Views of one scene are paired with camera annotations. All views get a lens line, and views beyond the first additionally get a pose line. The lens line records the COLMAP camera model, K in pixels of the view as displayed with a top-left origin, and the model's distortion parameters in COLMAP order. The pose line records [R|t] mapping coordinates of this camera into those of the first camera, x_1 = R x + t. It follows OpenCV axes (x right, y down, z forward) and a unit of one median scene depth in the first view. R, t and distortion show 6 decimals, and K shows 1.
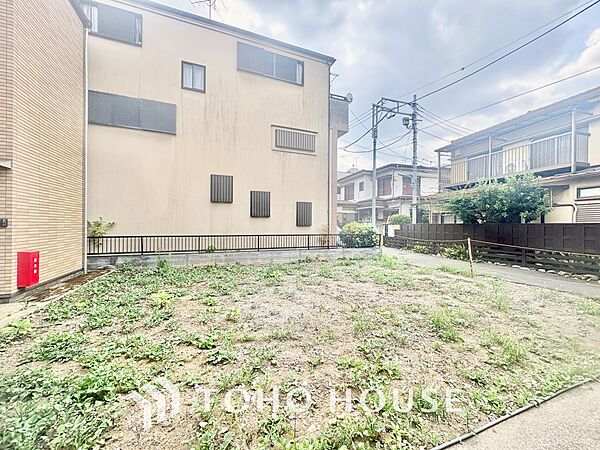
lens RADIAL K [[238.1, 0, 302.3], [0, 238.1, 225.2], [0, 0, 1]] dist [0.001907, 0.000364]
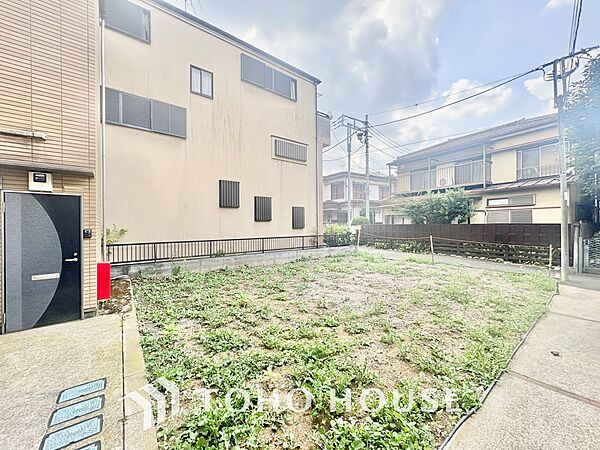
lens RADIAL K [[238.1, 0, 301.3], [0, 238.1, 225.2], [0, 0, 1]] dist [0.001907, 0.000364]
pose [[0.960777, -0.013965, 0.276971, -0.321219], [0.014019, 0.999900, 0.001785, -0.015456], [-0.276969, 0.002168, 0.960876, -0.073262]]
